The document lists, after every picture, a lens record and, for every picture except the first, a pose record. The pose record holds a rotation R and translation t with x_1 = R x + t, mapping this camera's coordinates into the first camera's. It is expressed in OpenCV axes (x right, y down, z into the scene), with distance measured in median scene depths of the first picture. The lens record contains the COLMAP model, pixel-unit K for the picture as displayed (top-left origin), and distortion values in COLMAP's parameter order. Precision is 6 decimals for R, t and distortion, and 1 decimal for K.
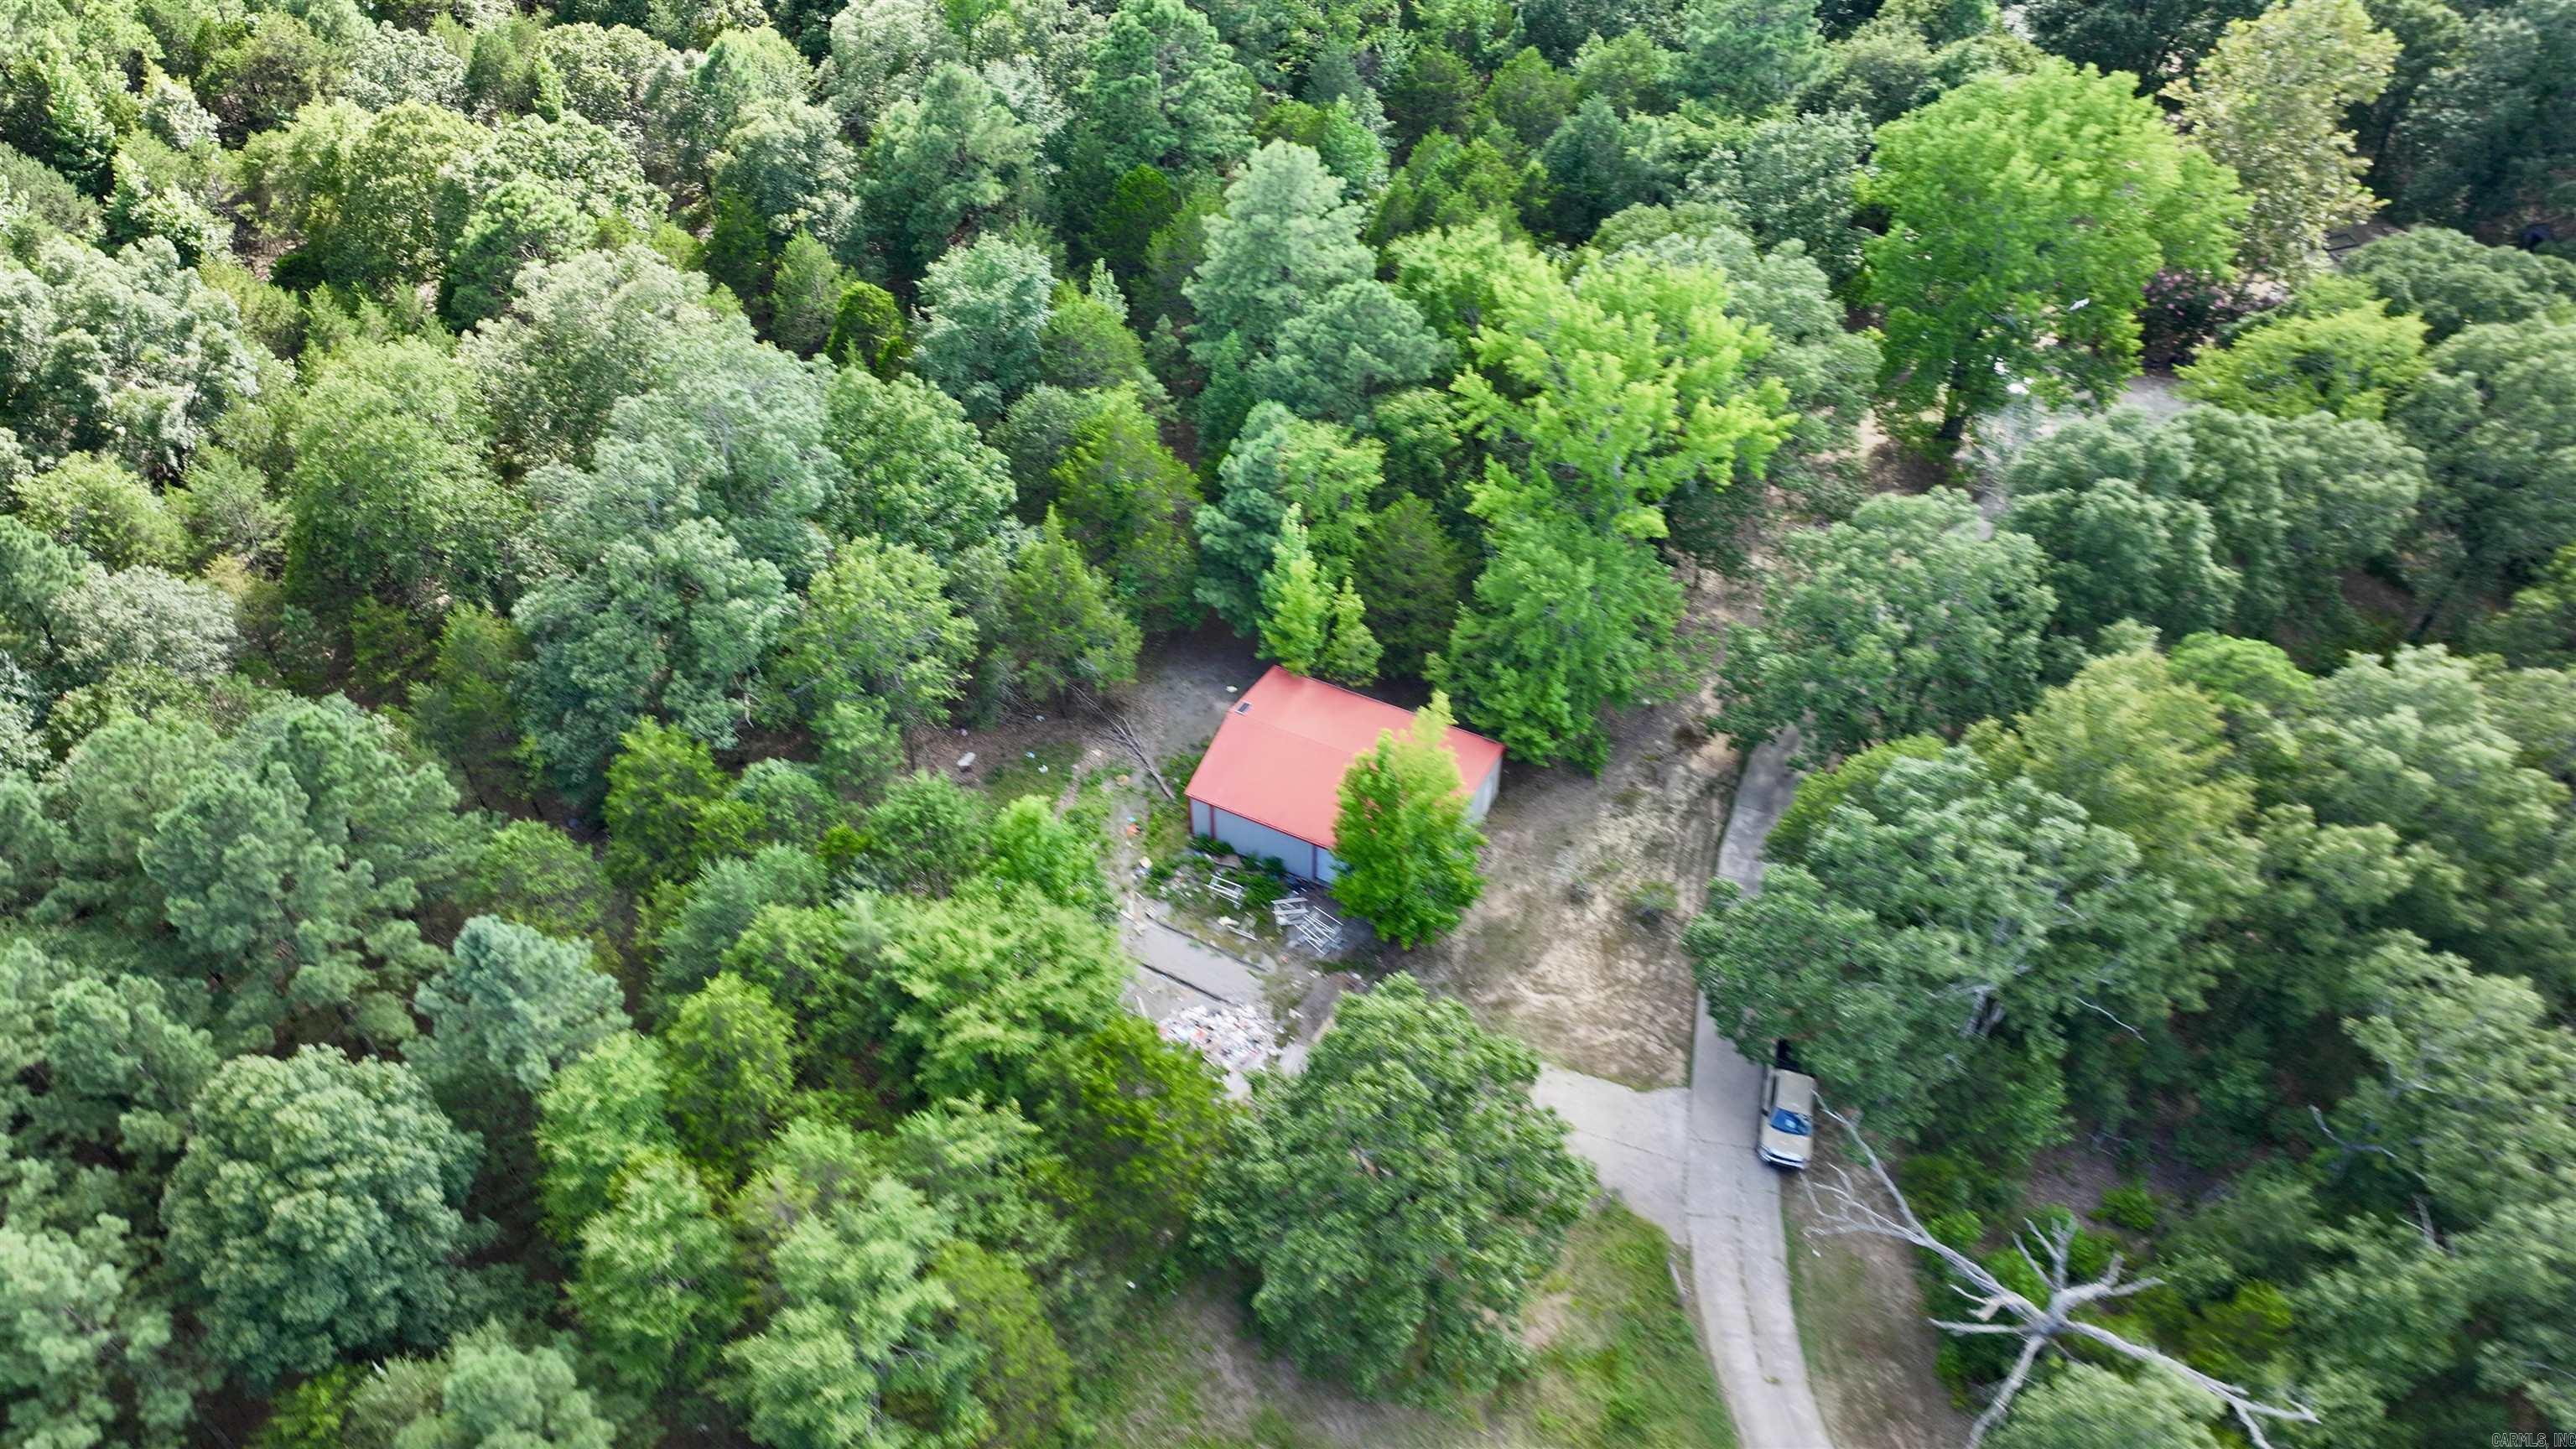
lens RADIAL K [[1796.4, 0, 1291.8], [0, 1796.4, 736.9], [0, 0, 1]] dist [0.001009, 0.003714]
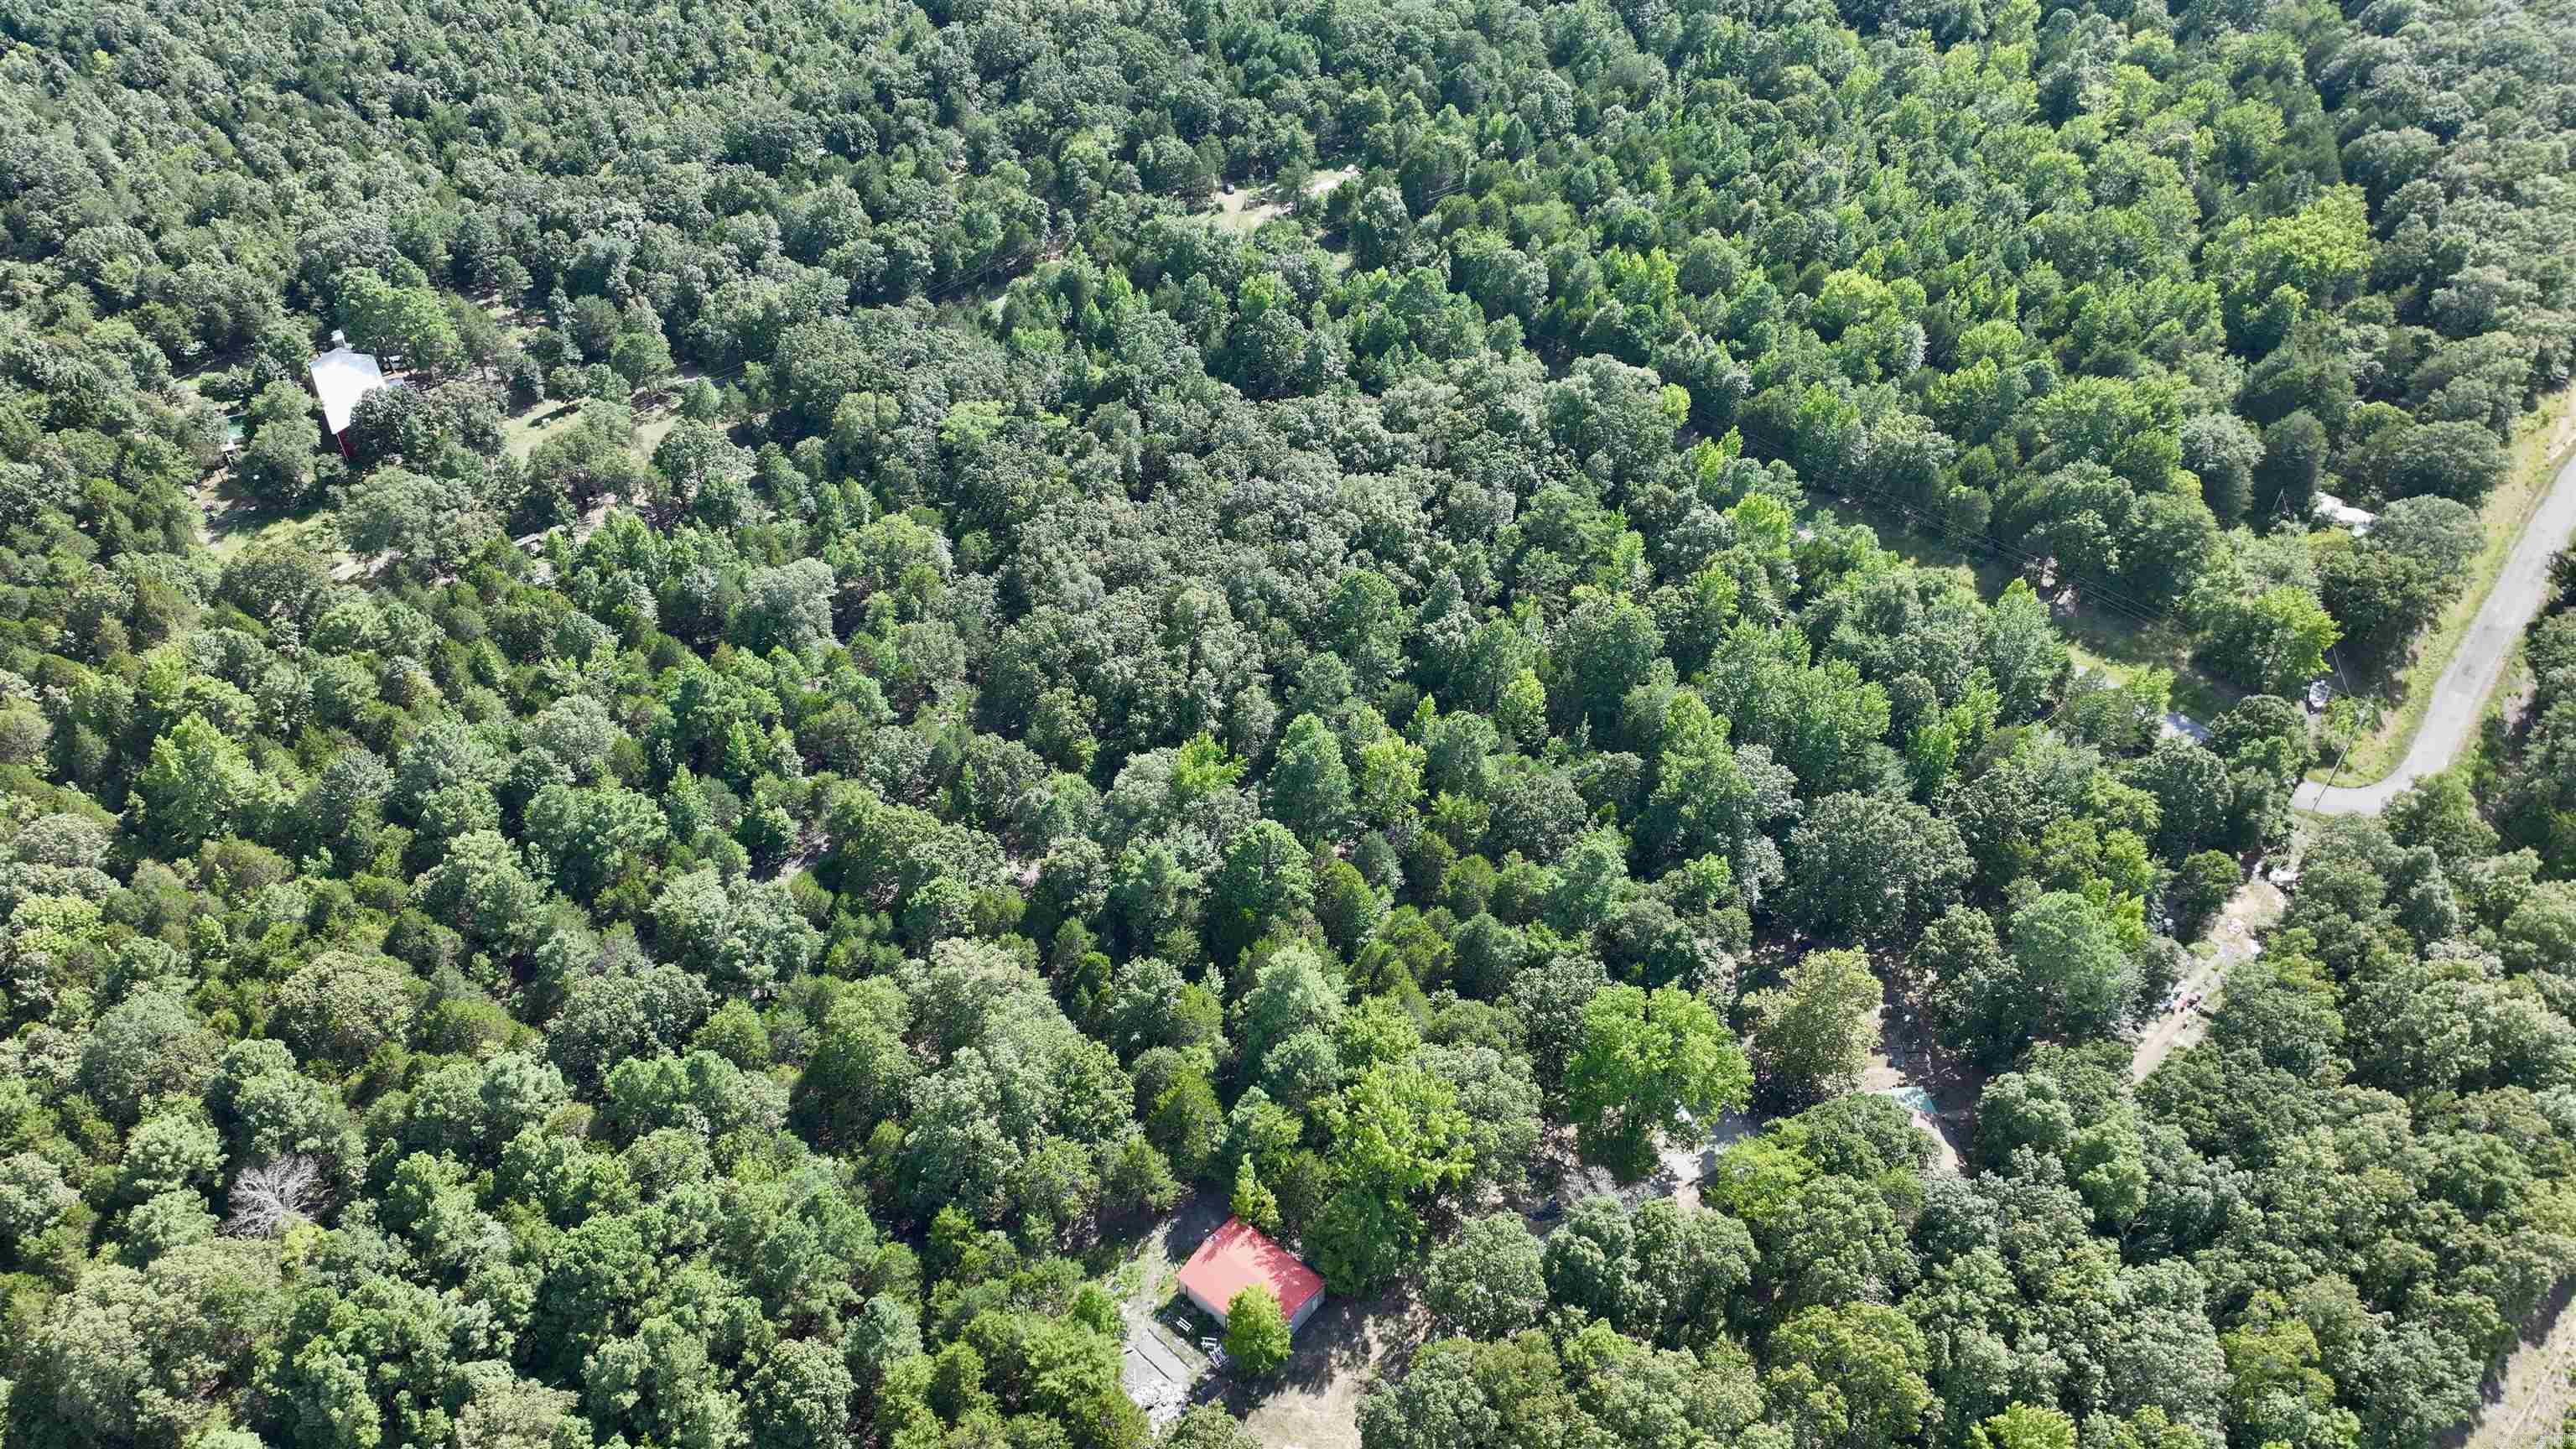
lens RADIAL K [[1808.8, 0, 1289.3], [0, 1808.8, 707.9], [0, 0, 1]] dist [-0.005255, 0.022318]
pose [[0.972269, 0.162940, -0.167758, 0.365810], [-0.180394, 0.979036, -0.094585, -0.509206], [0.148829, 0.122225, 0.981280, -1.354430]]
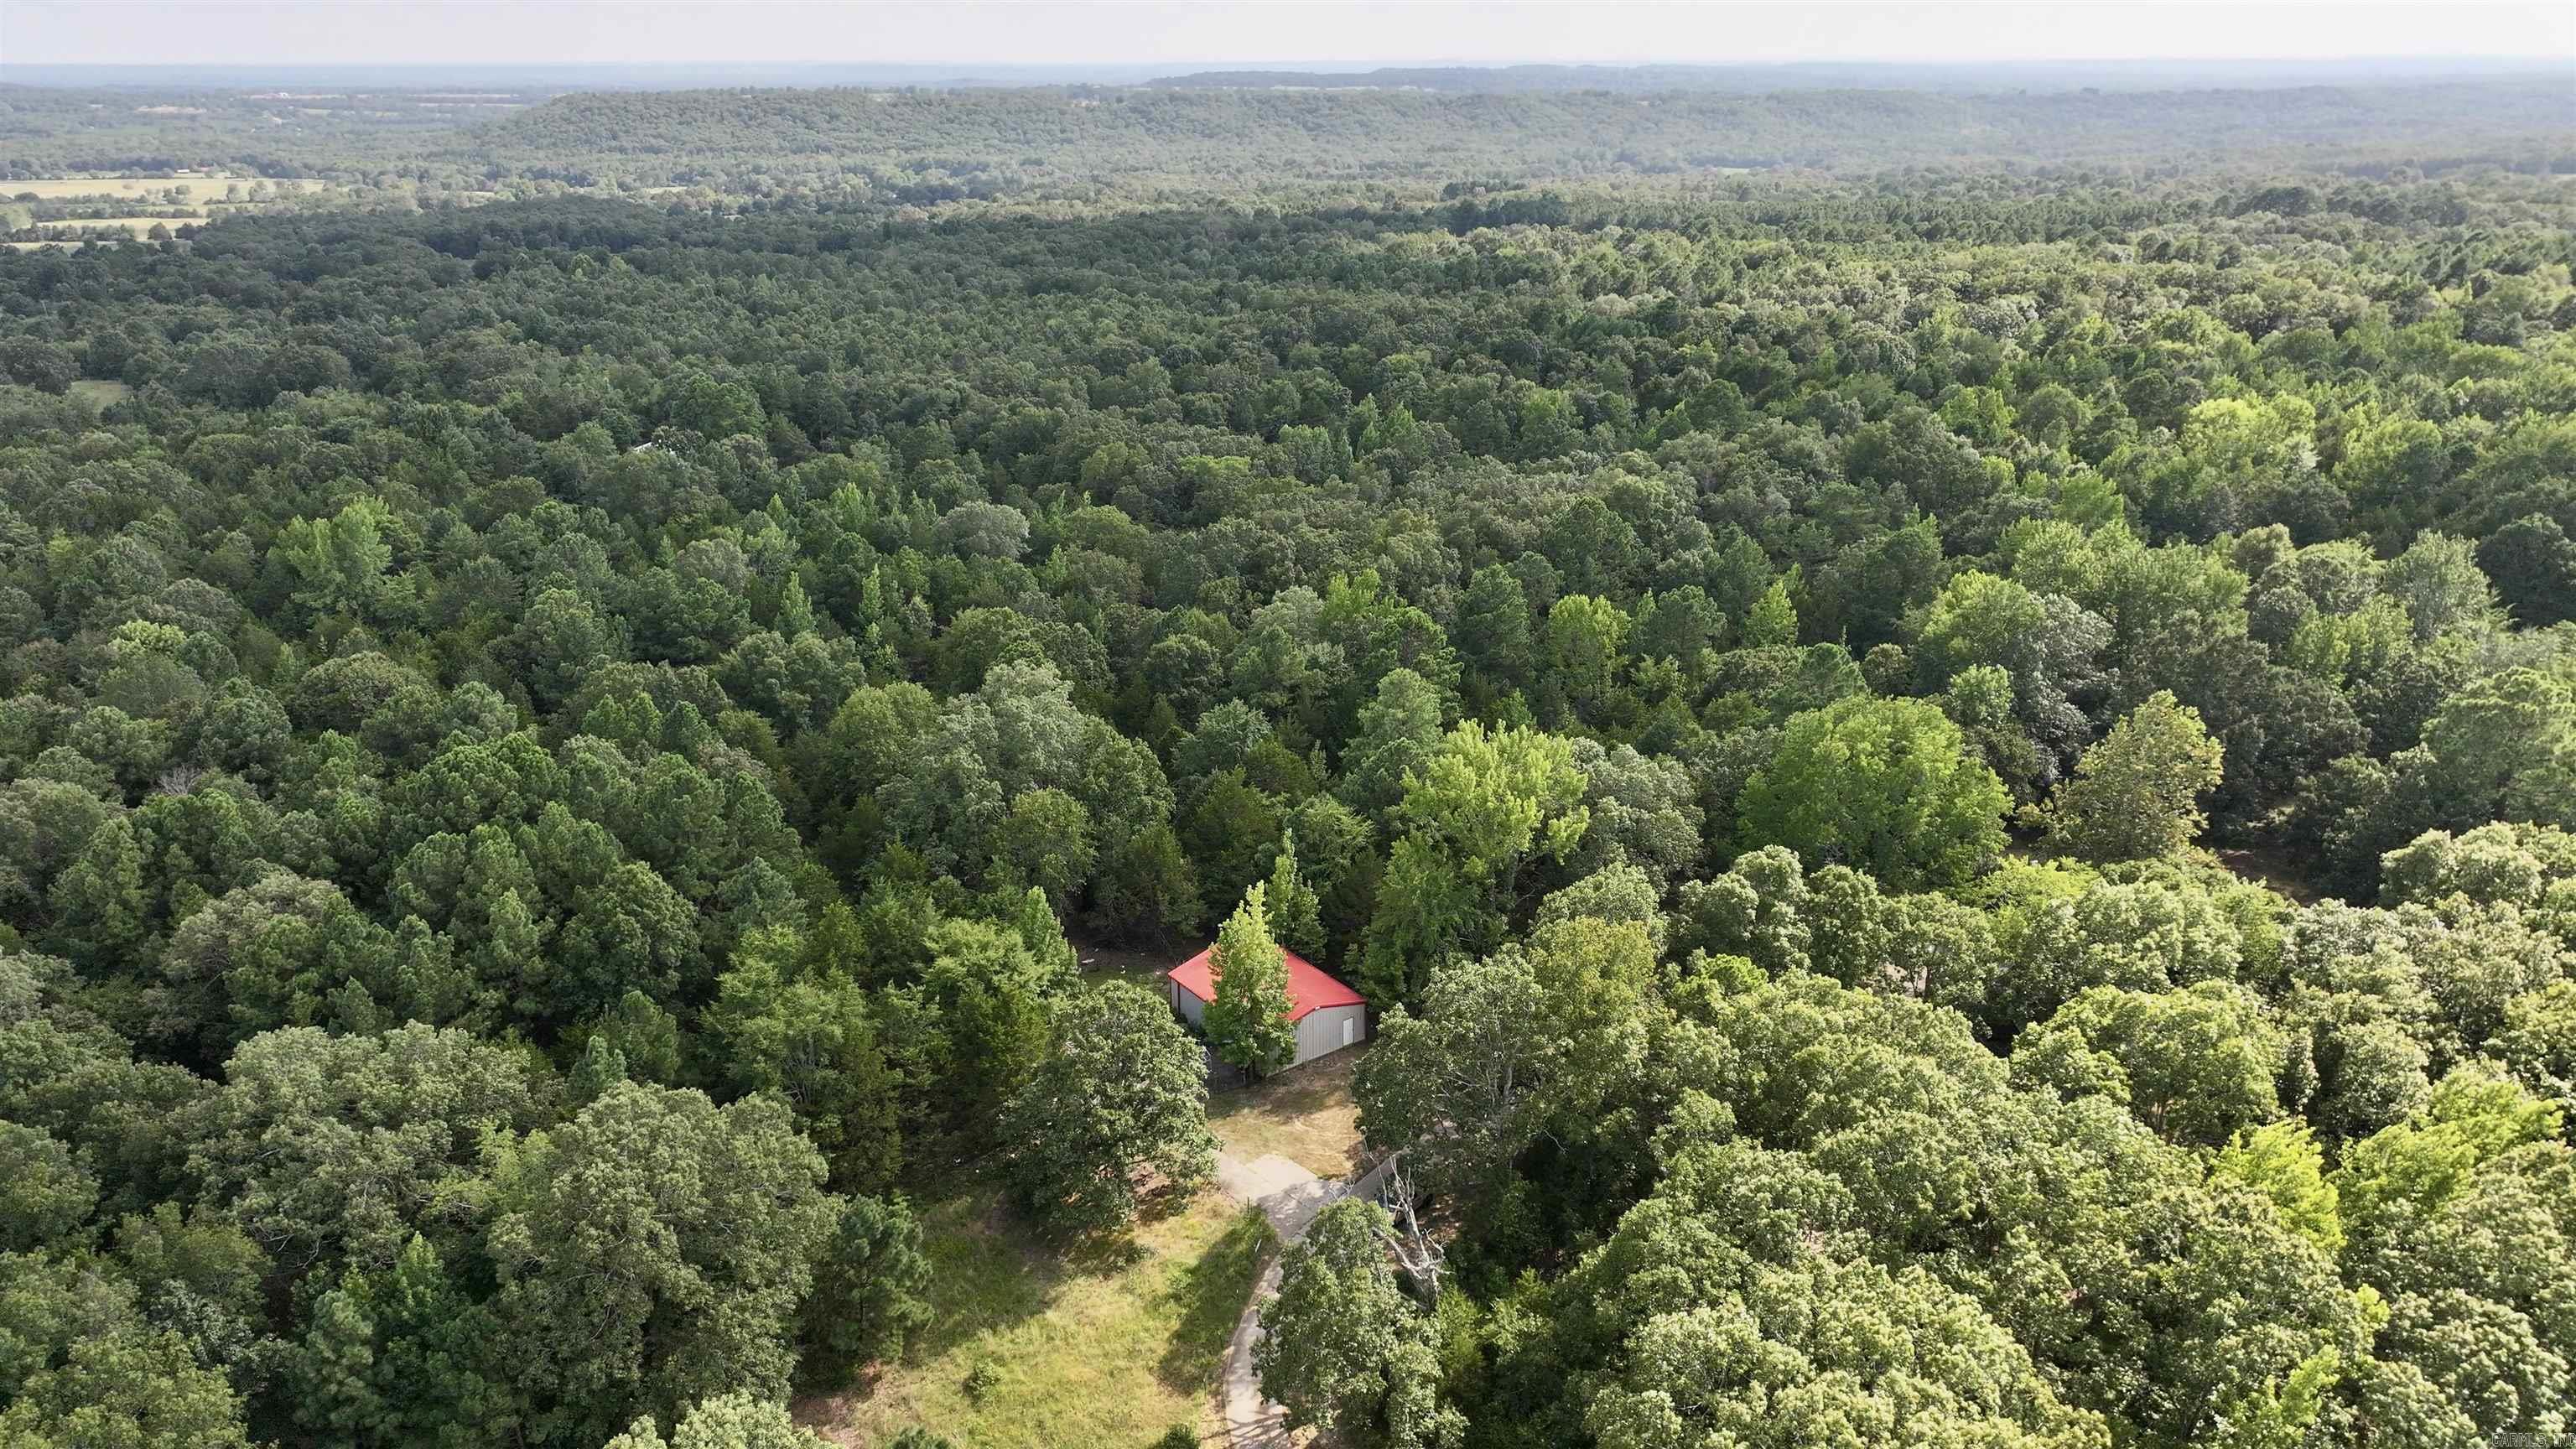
lens RADIAL K [[1796.4, 0, 1291.8], [0, 1796.4, 736.9], [0, 0, 1]] dist [0.001009, 0.003714]
pose [[0.889352, 0.163517, -0.426984, 0.757029], [-0.336527, 0.866283, -0.369193, 0.444731], [0.309520, 0.472034, 0.825458, -0.432444]]
